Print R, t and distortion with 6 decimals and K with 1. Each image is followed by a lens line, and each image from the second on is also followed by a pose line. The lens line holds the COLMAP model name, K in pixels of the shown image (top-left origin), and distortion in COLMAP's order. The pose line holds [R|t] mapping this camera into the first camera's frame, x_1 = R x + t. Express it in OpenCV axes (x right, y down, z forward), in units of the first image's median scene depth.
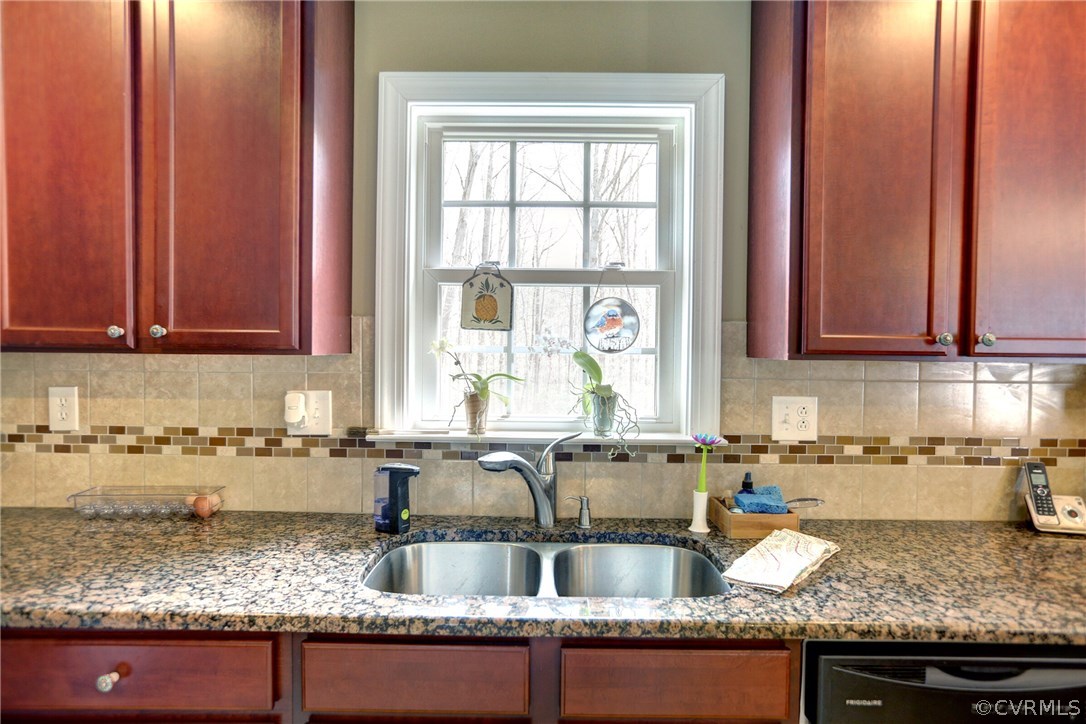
lens RADIAL K [[609.7, 0, 543.7], [0, 609.7, 362.0], [0, 0, 1]] dist [-0.025987, 0.009731]
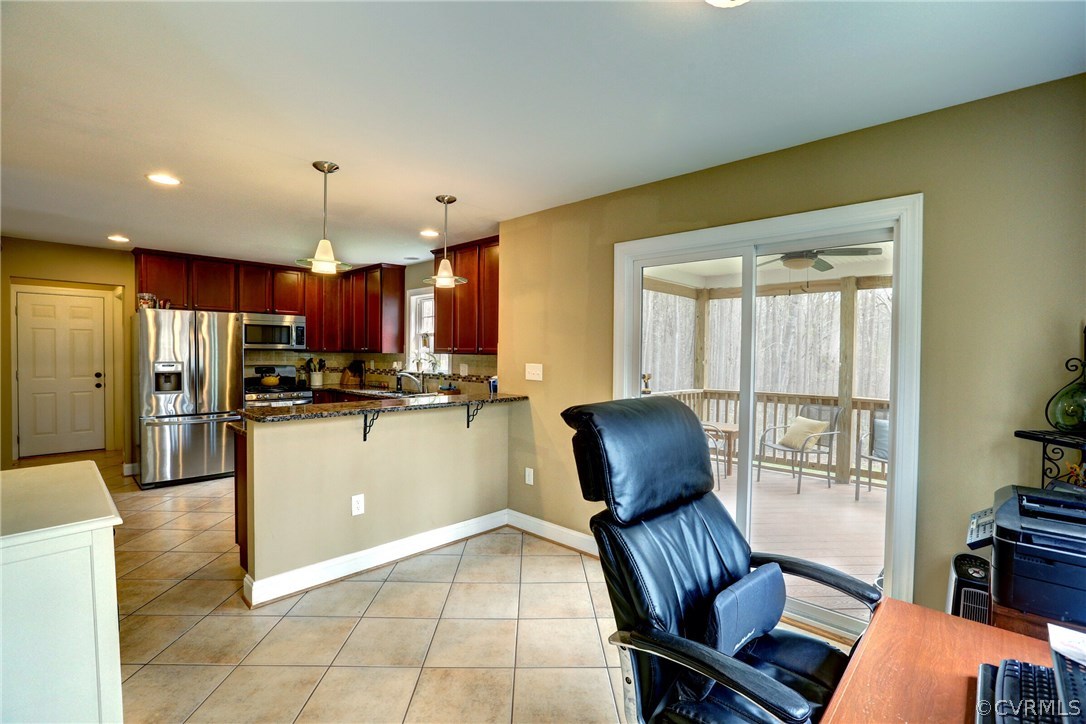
lens RADIAL K [[490.8, 0, 545.5], [0, 490.8, 364.8], [0, 0, 1]] dist [-0.035444, 0.006711]
pose [[0.735719, 0.014224, -0.677138, 2.913080], [-0.021448, 0.999767, -0.002302, 0.056429], [0.676947, 0.016217, 0.735853, -0.952667]]
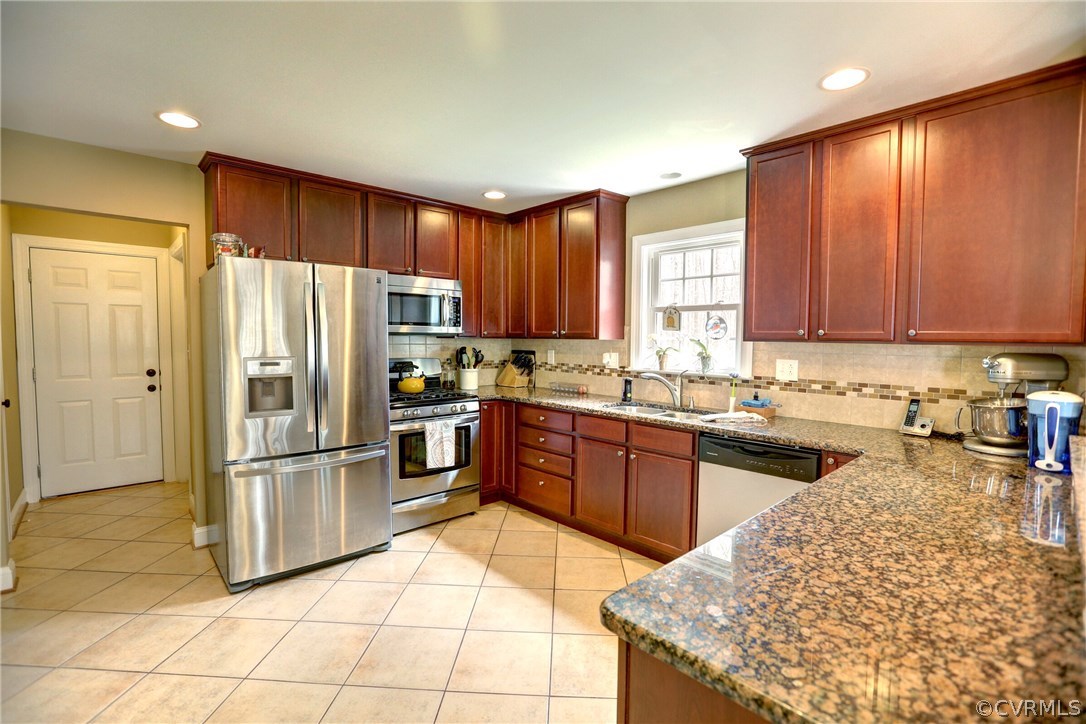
lens RADIAL K [[490.8, 0, 550.6], [0, 490.8, 363.5], [0, 0, 1]] dist [-0.035444, 0.006711]
pose [[0.689789, 0.034298, -0.723198, 1.078885], [-0.020076, 0.999399, 0.028249, 0.038580], [0.723732, -0.004967, 0.690063, -0.790324]]
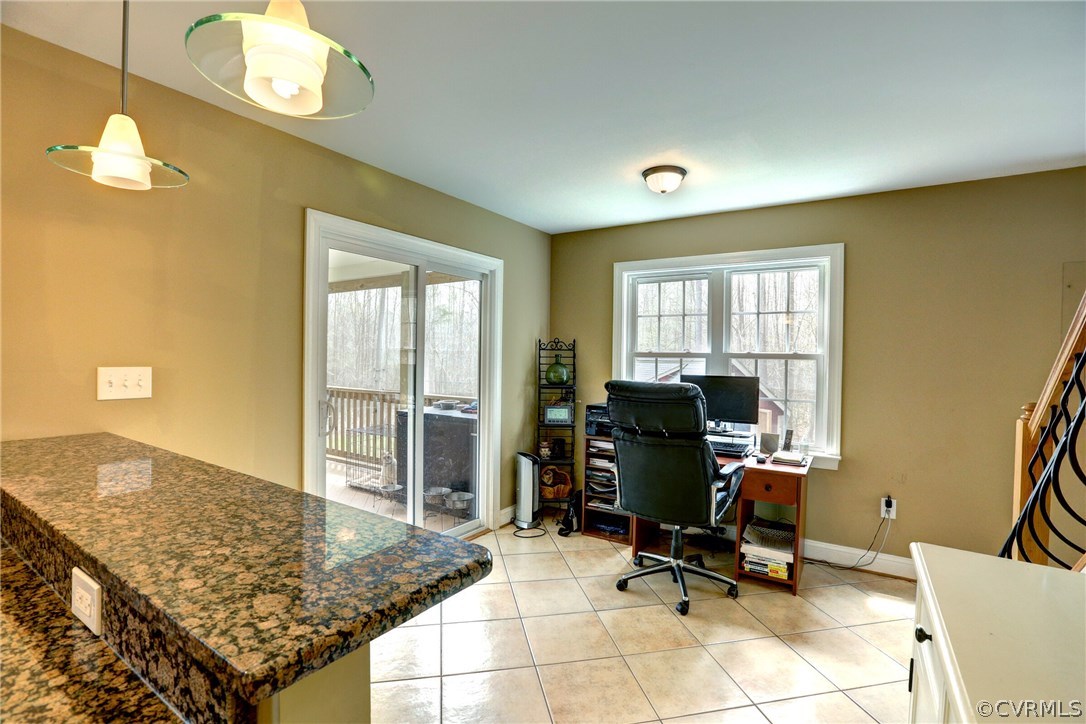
lens RADIAL K [[490.8, 0, 542.8], [0, 490.8, 360.2], [0, 0, 1]] dist [-0.035444, 0.006711]
pose [[0.536511, -0.011782, 0.843811, 0.978891], [0.012109, 0.999907, 0.006262, 0.038234], [-0.843807, 0.006858, 0.536604, -0.761745]]
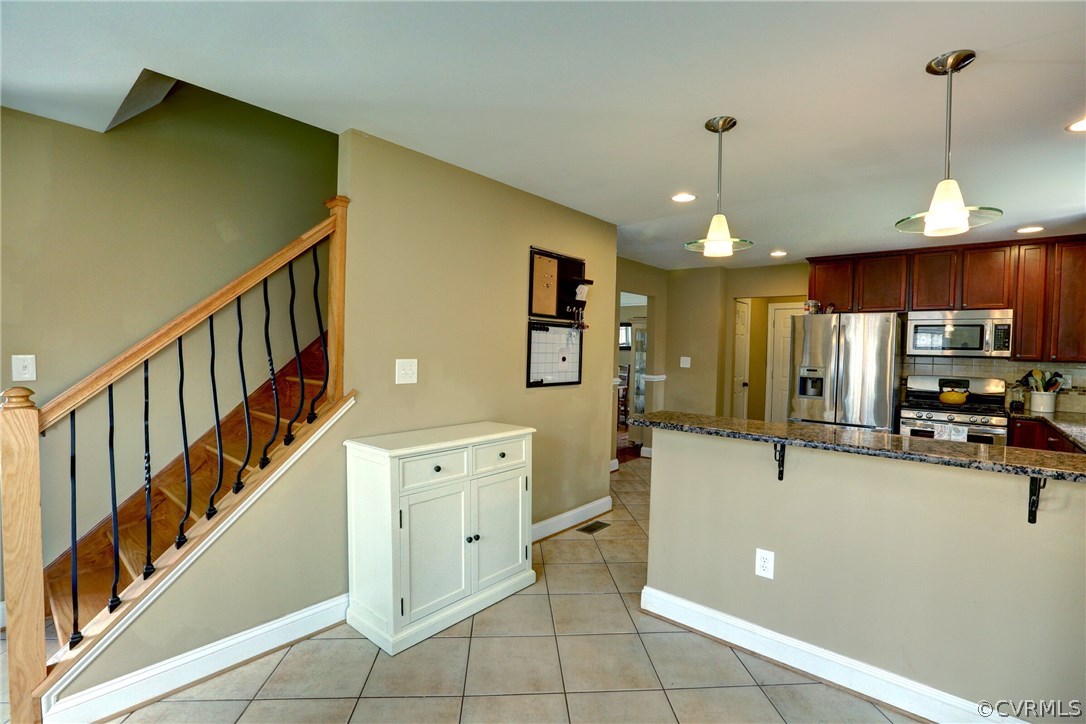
lens RADIAL K [[490.8, 0, 540.9], [0, 490.8, 364.3], [0, 0, 1]] dist [-0.035444, 0.006711]
pose [[-0.638876, 0.001057, -0.769309, 2.585973], [-0.050202, 0.997810, 0.043061, 0.022302], [0.767670, 0.066132, -0.637424, 0.230437]]
